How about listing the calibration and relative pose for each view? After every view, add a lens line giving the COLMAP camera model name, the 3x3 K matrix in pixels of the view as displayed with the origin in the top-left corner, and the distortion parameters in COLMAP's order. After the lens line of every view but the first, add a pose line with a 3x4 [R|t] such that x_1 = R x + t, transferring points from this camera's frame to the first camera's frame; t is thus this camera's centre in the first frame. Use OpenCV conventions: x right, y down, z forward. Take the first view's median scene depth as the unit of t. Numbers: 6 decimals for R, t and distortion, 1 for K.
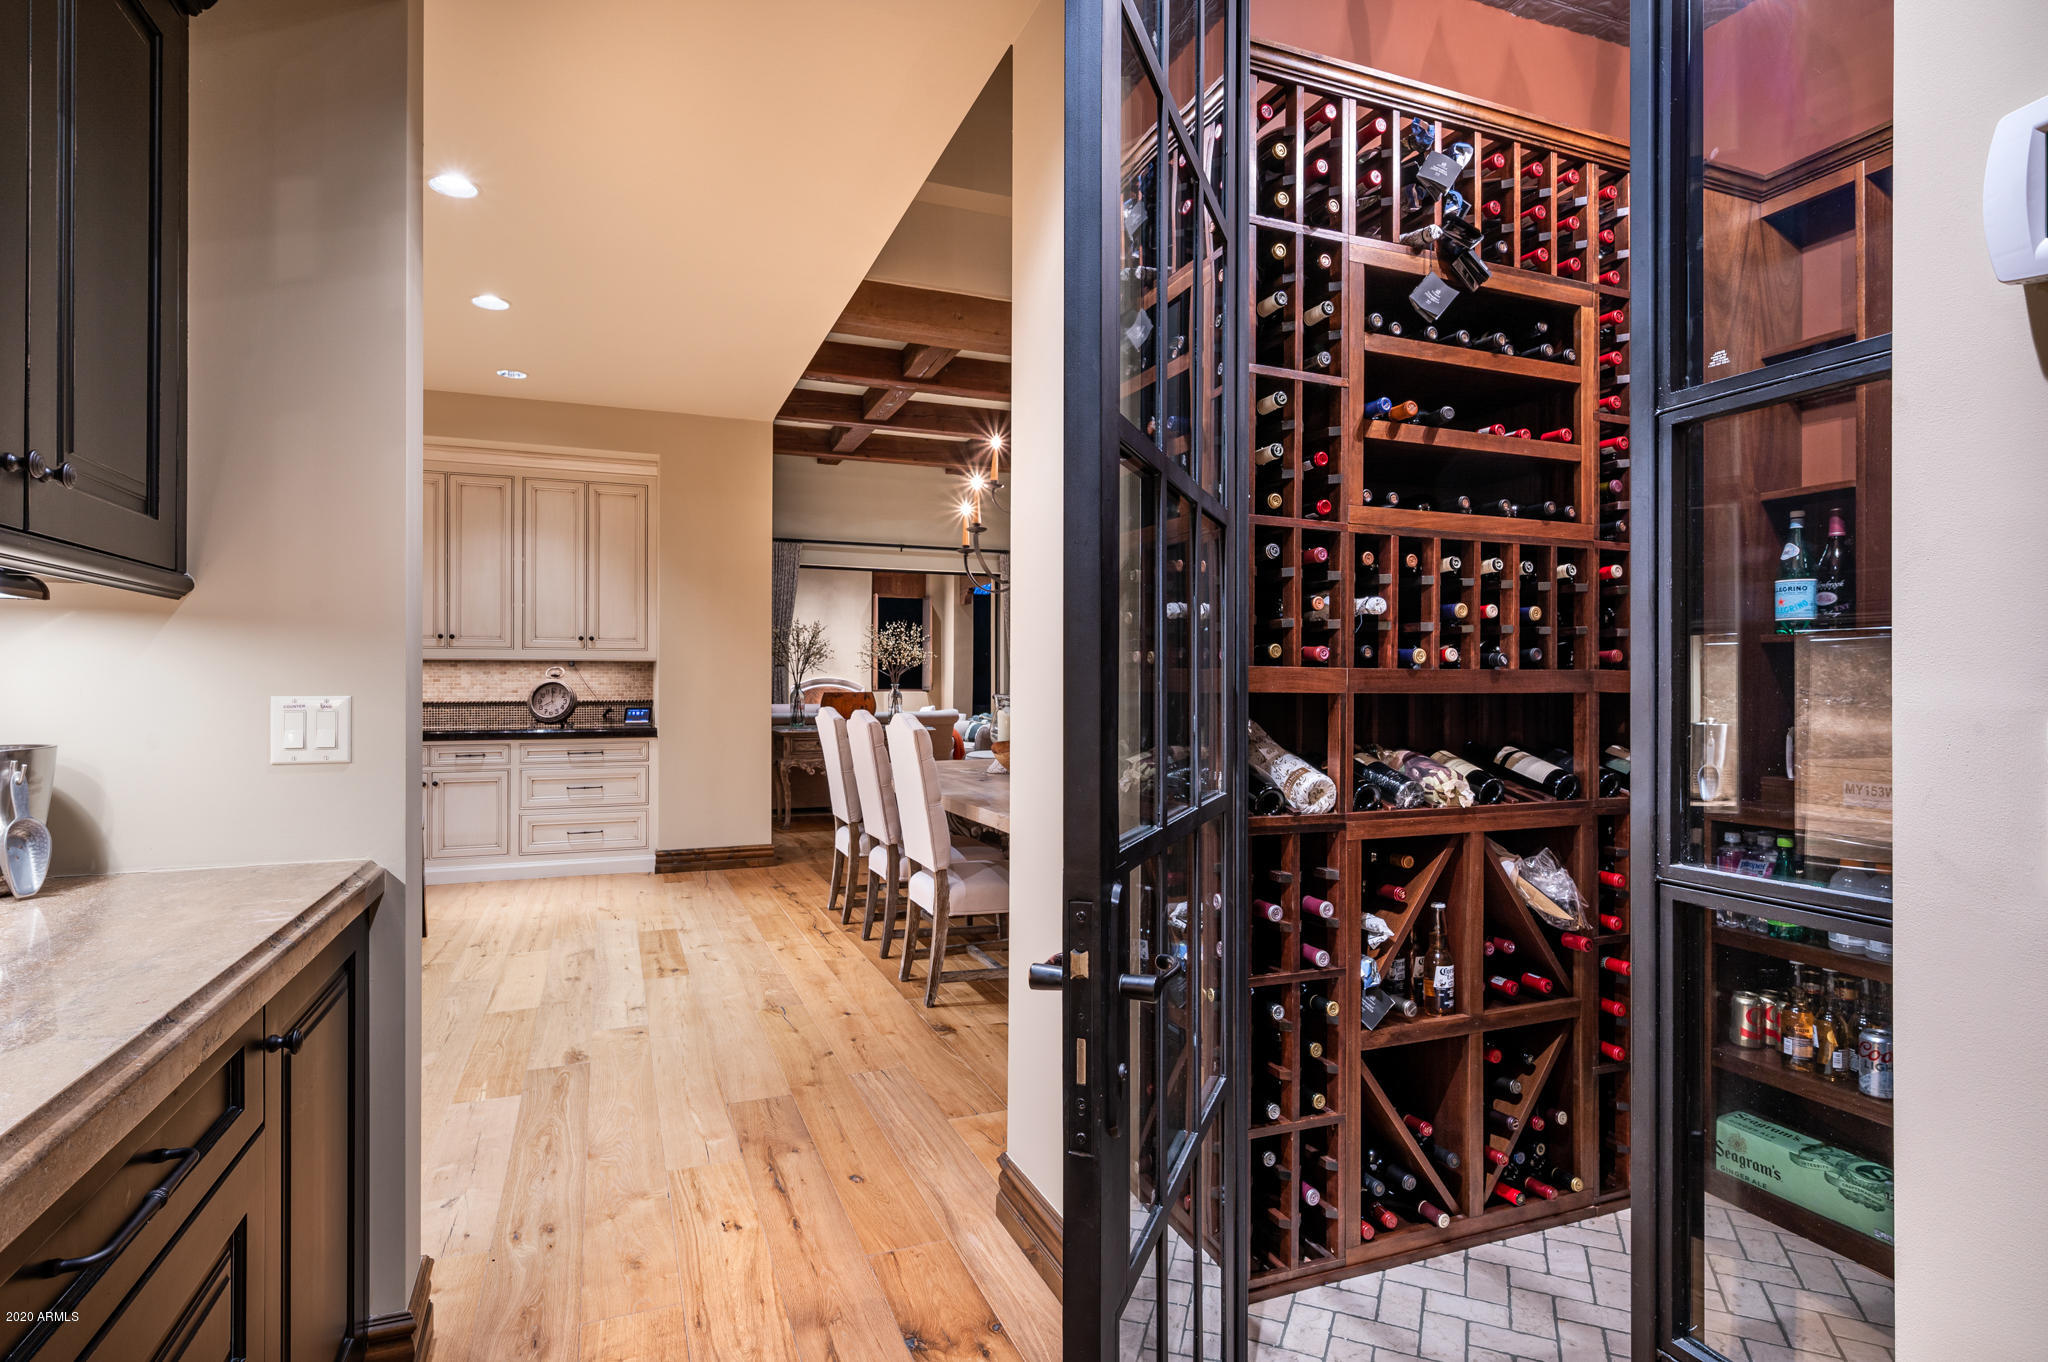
lens RADIAL K [[1075.9, 0, 1032.0], [0, 1075.9, 677.4], [0, 0, 1]] dist [0.000669, -0.000360]
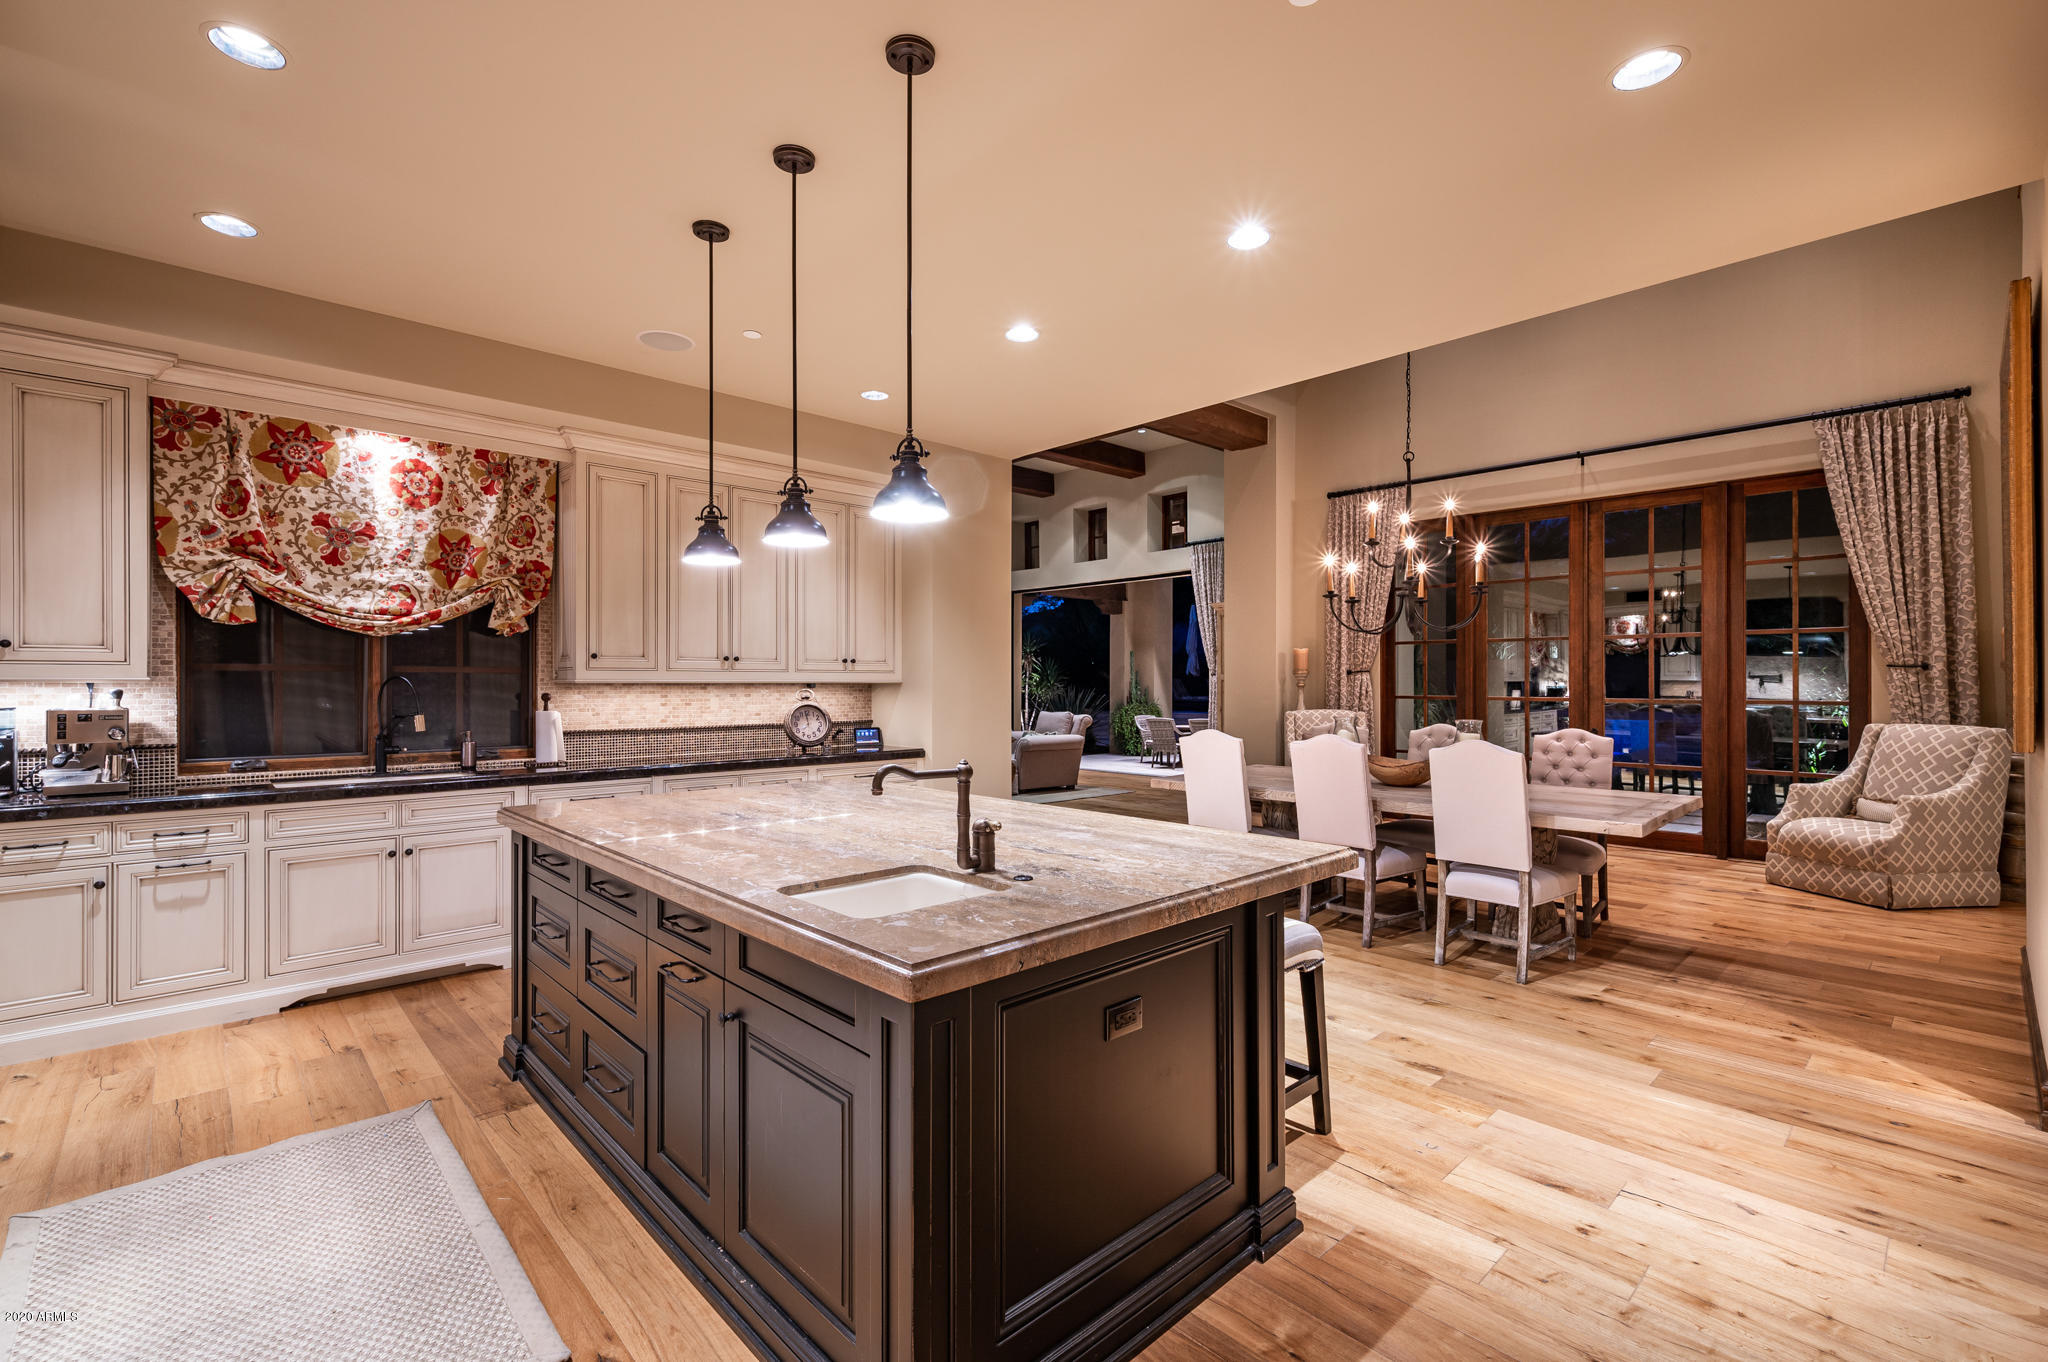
lens RADIAL K [[908.9, 0, 1029.4], [0, 908.9, 674.7], [0, 0, 1]] dist [0.006900, -0.002783]
pose [[0.932663, 0.003268, 0.360735, -0.560031], [0.002054, 0.999895, -0.014368, -0.010878], [-0.360744, 0.014141, 0.932558, 0.151357]]
